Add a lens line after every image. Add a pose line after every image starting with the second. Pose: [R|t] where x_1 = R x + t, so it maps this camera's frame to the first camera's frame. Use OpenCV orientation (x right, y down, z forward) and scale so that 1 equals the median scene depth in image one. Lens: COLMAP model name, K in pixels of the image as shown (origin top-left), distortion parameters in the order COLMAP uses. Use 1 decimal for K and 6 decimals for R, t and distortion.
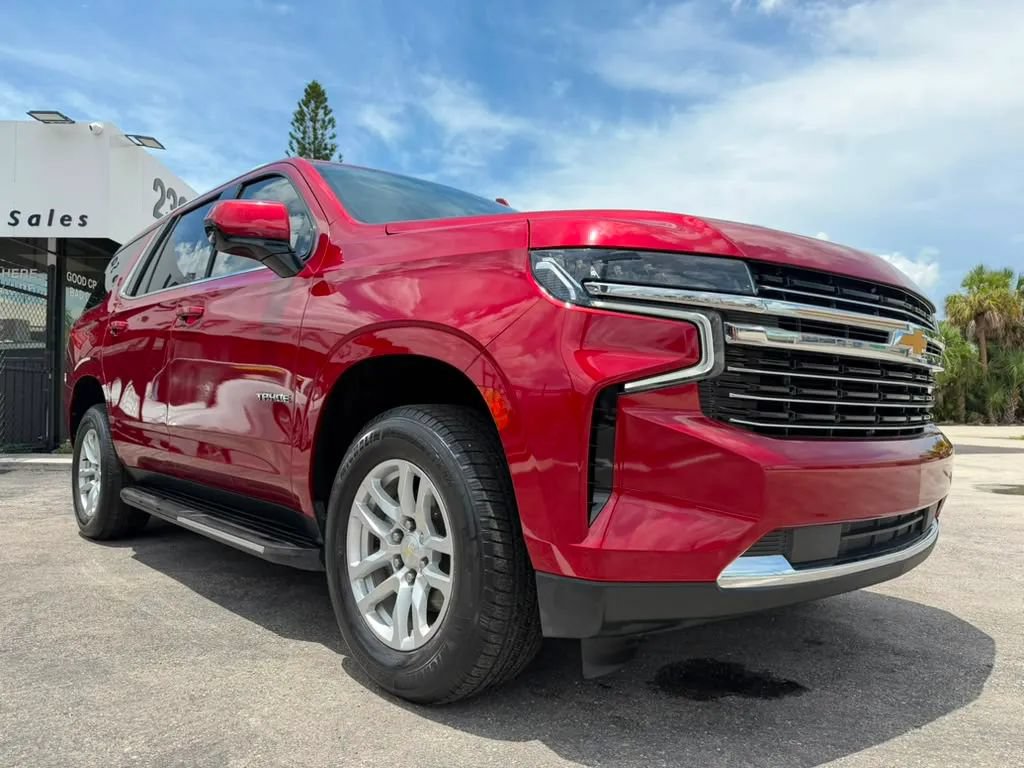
lens RADIAL K [[744.6, 0, 526.3], [0, 744.6, 366.1], [0, 0, 1]] dist [-0.005649, -0.005444]
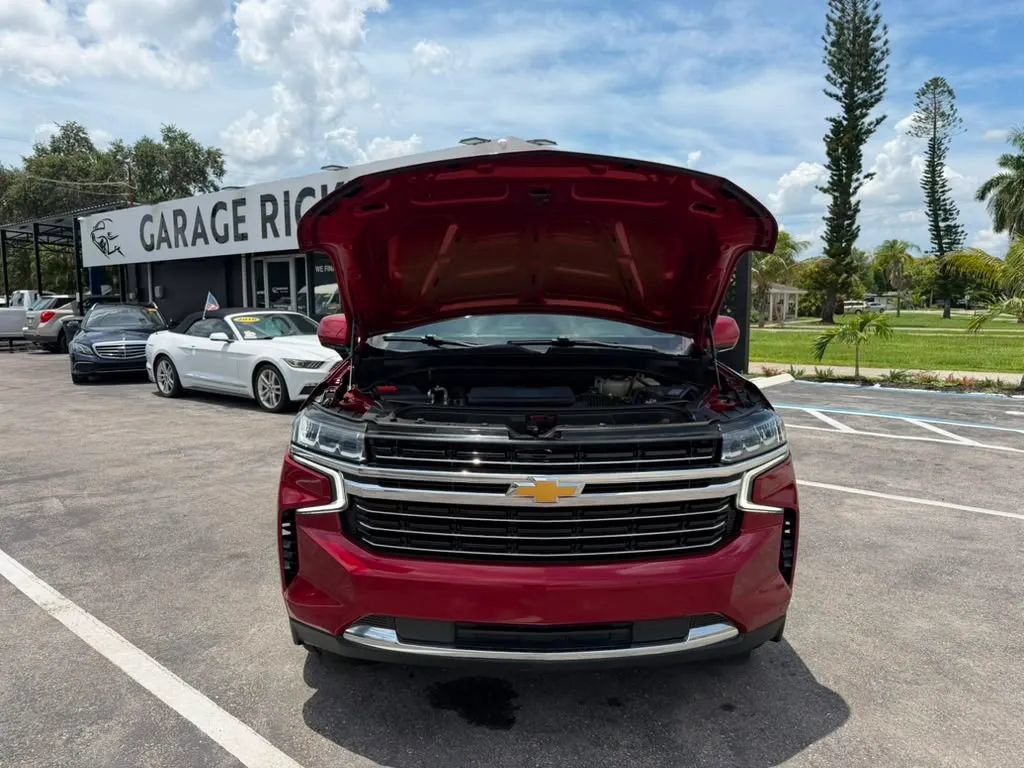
lens RADIAL K [[726.9, 0, 512.0], [0, 726.9, 384.0], [0, 0, 1]] dist [0.001339, -0.006160]
pose [[0.738247, 0.067138, -0.671181, 1.047438], [0.046097, 0.987686, 0.149501, -0.319785], [0.672954, -0.141308, 0.726062, 0.110255]]
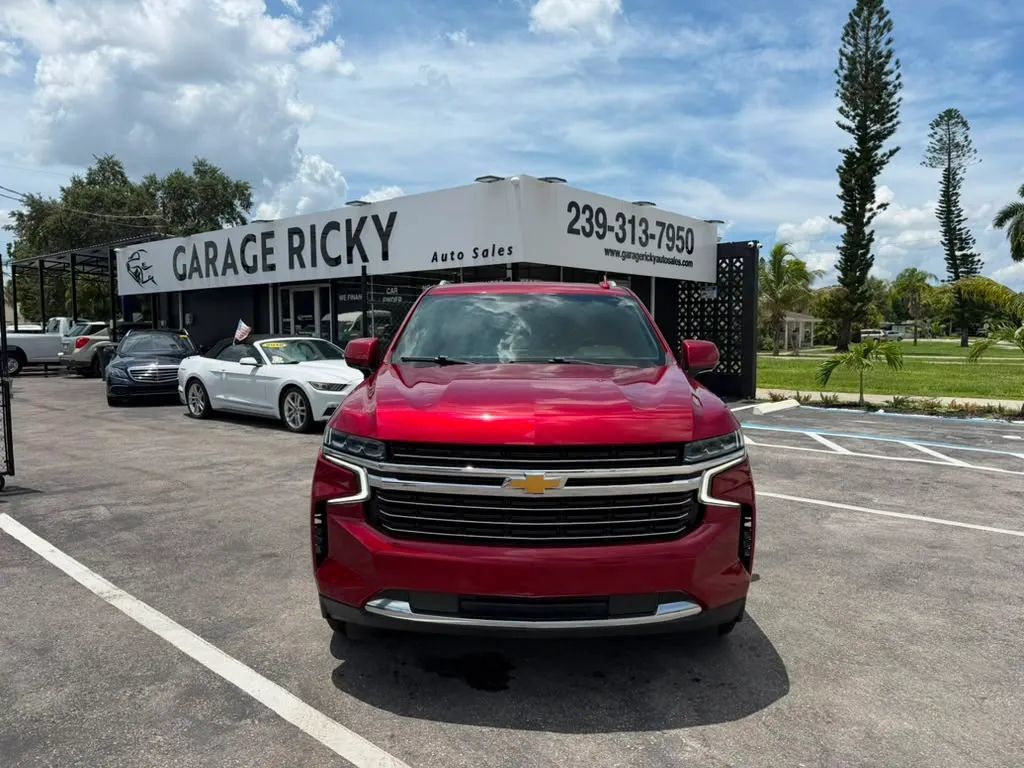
lens RADIAL K [[719.9, 0, 513.9], [0, 719.9, 384.0], [0, 0, 1]] dist [0.026270, -0.035753]
pose [[0.723072, 0.044542, -0.689335, 1.211501], [0.044930, 0.992773, 0.111278, -0.320896], [0.689310, -0.111434, 0.715845, -0.012681]]
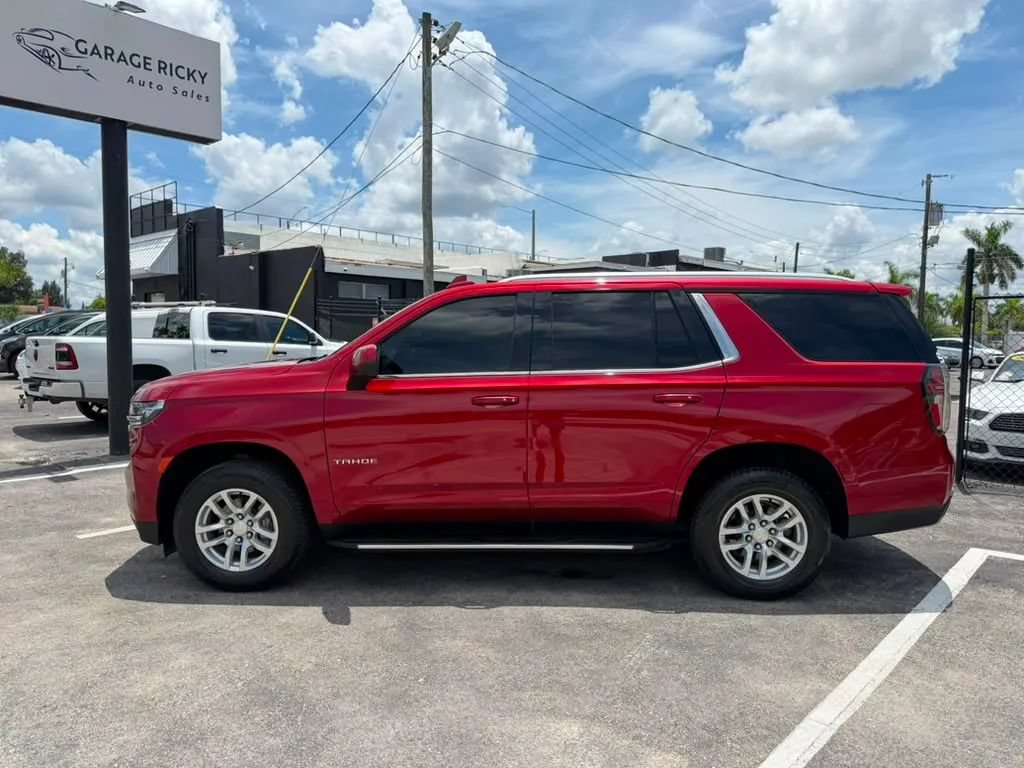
lens RADIAL K [[719.9, 0, 513.9], [0, 719.9, 384.0], [0, 0, 1]] dist [0.026270, -0.035753]
pose [[-0.713035, 0.034725, -0.700268, 1.217630], [0.030330, 0.999365, 0.018675, -0.119732], [0.700472, -0.007923, -0.713636, 3.256198]]
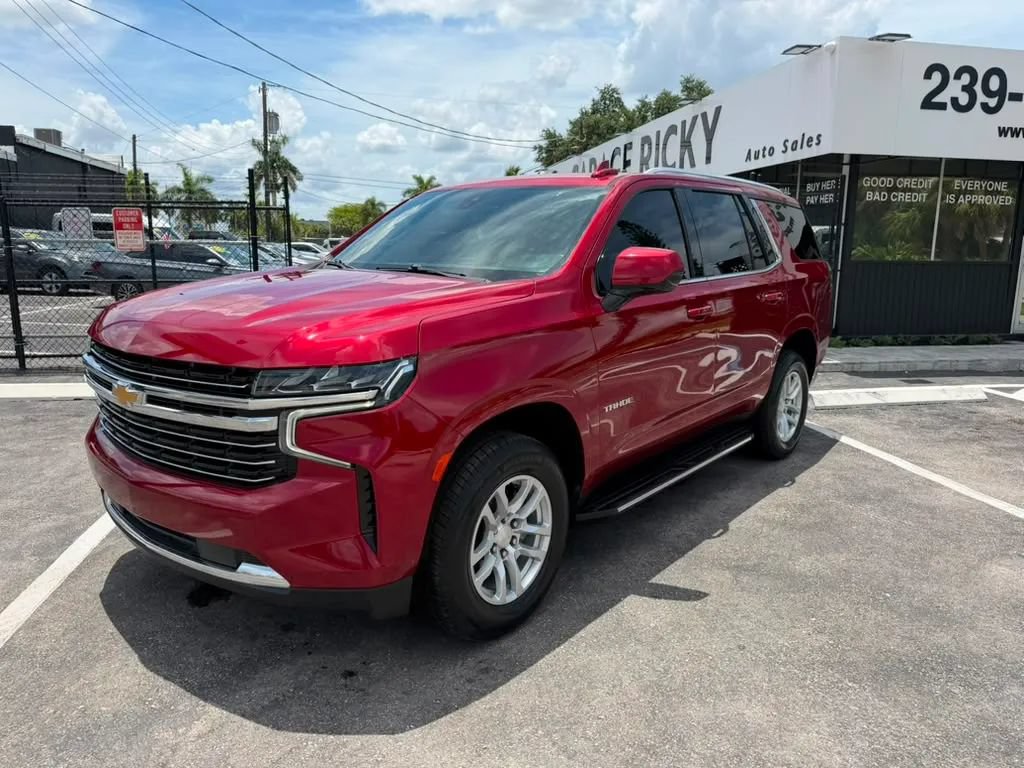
lens RADIAL K [[726.9, 0, 514.5], [0, 726.9, 381.5], [0, 0, 1]] dist [-0.003424, -0.005597]
pose [[0.131983, 0.175281, -0.975631, 1.552647], [0.048040, 0.981954, 0.182916, -0.203232], [0.990087, -0.071011, 0.121181, 1.307433]]
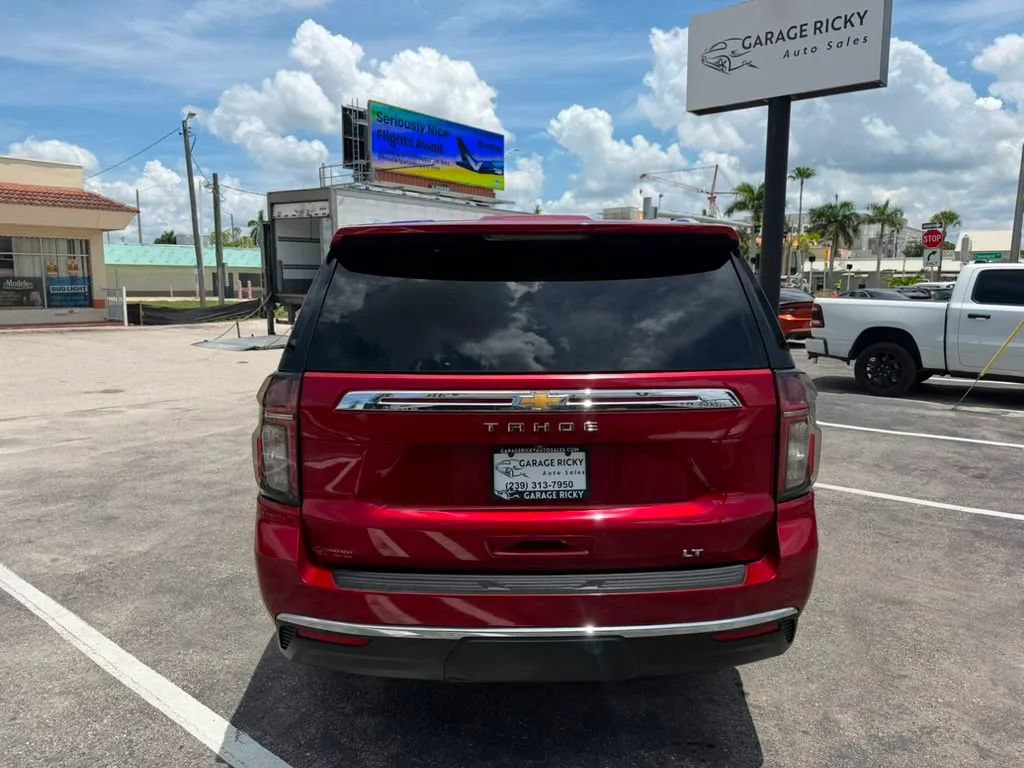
lens RADIAL K [[726.9, 0, 512.0], [0, 726.9, 384.0], [0, 0, 1]] dist [0.001339, -0.006160]
pose [[-0.745943, -0.097637, 0.658814, -1.719133], [-0.048206, 0.994517, 0.092807, -0.188837], [-0.664263, 0.037470, -0.746559, 3.235327]]
